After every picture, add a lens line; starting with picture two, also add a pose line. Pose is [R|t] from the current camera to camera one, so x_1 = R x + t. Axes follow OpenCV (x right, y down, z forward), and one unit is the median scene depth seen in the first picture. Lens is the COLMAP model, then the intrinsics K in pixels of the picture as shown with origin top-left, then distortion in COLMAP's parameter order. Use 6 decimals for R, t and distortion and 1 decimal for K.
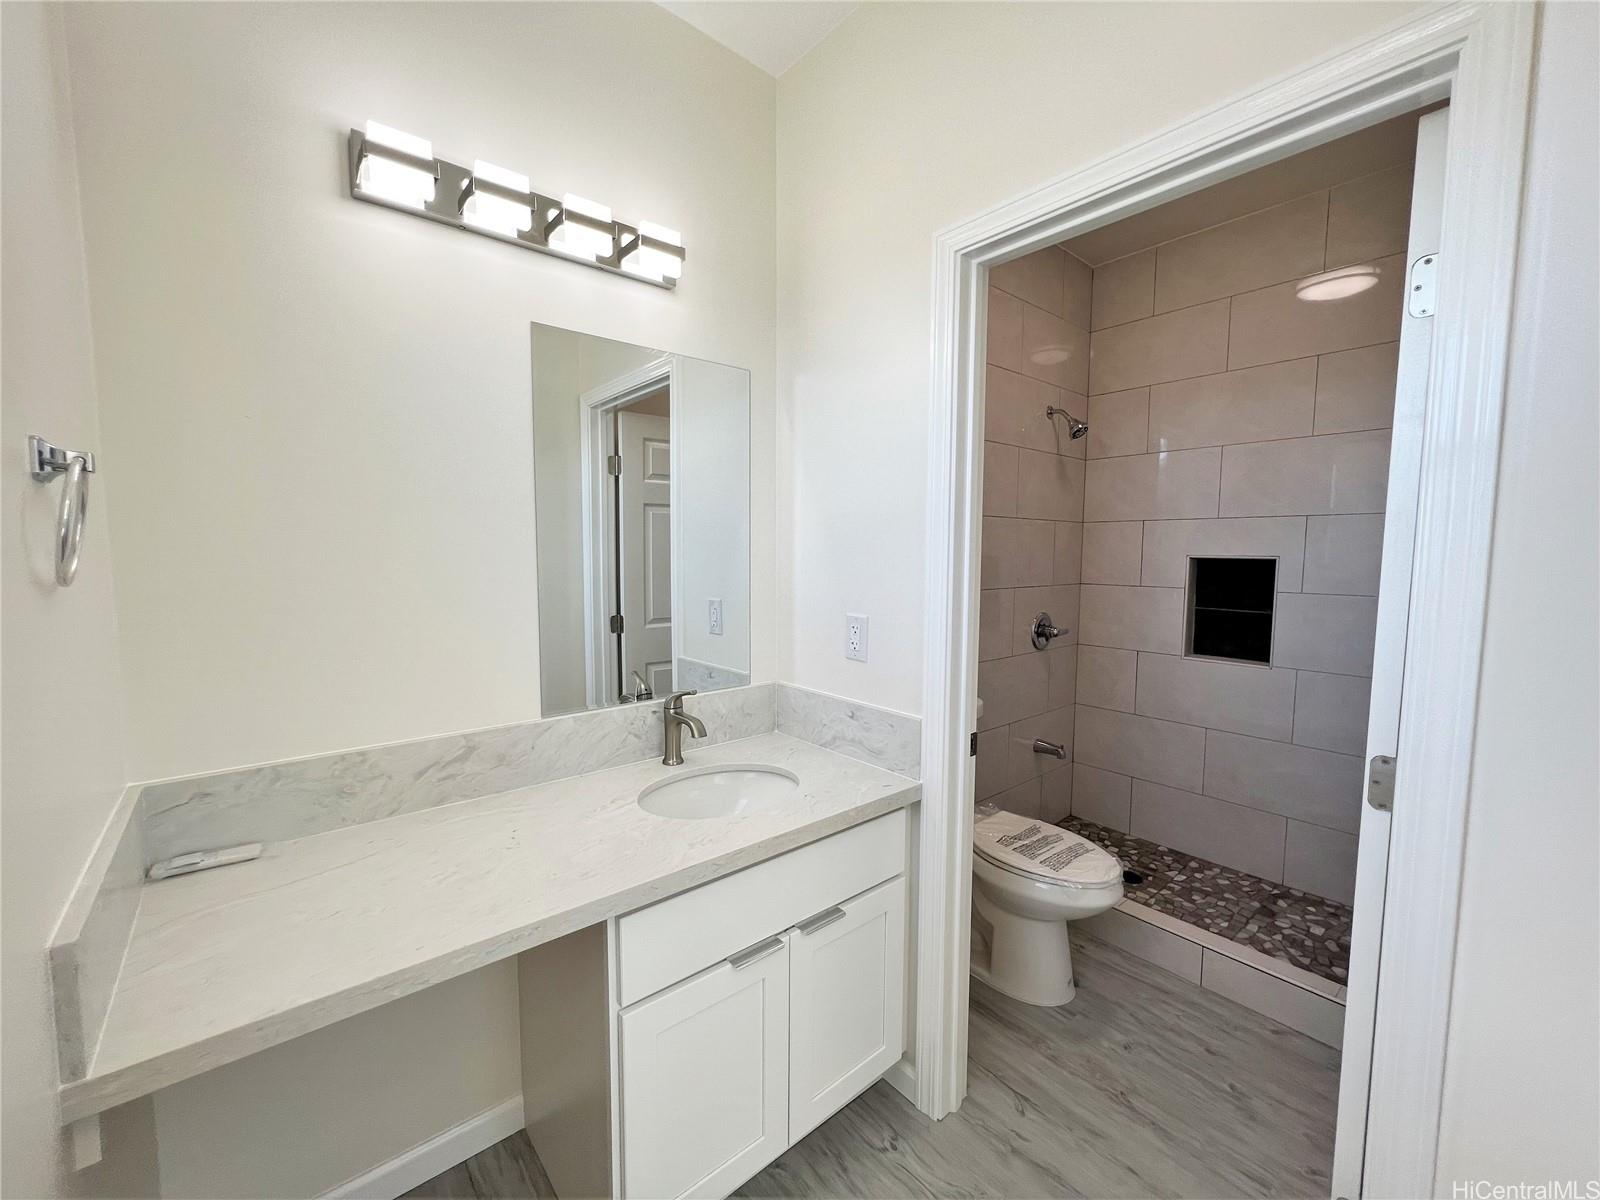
lens RADIAL K [[633.3, 0, 801.6], [0, 633.3, 604.1], [0, 0, 1]] dist [-0.005685, 0.000656]
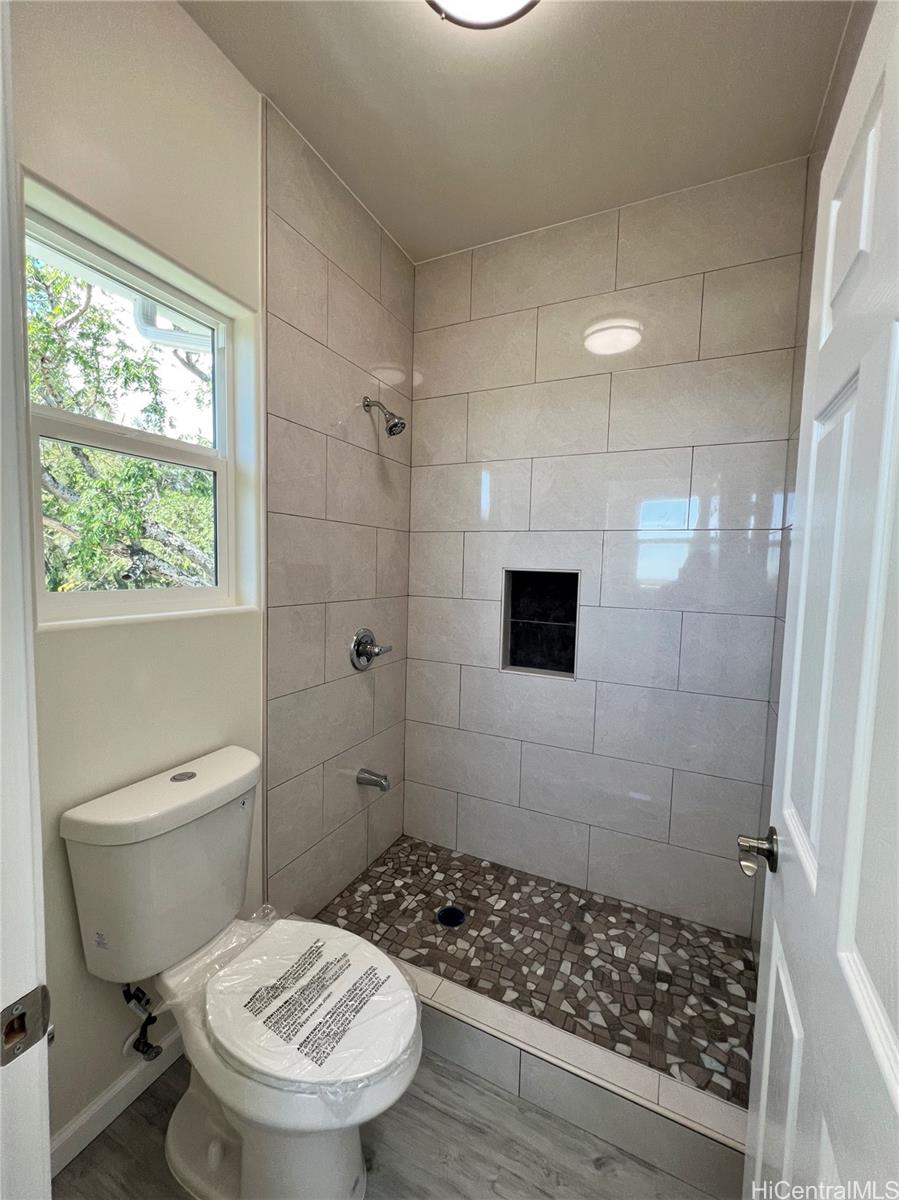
lens RADIAL K [[475.0, 0, 449.5], [0, 475.0, 600.0], [0, 0, 1]] dist [-0.005685, 0.000656]
pose [[0.913857, -0.010062, 0.405912, 0.237004], [0.011537, 0.999933, -0.001188, -0.027364], [-0.405873, 0.005769, 0.913911, 0.363048]]
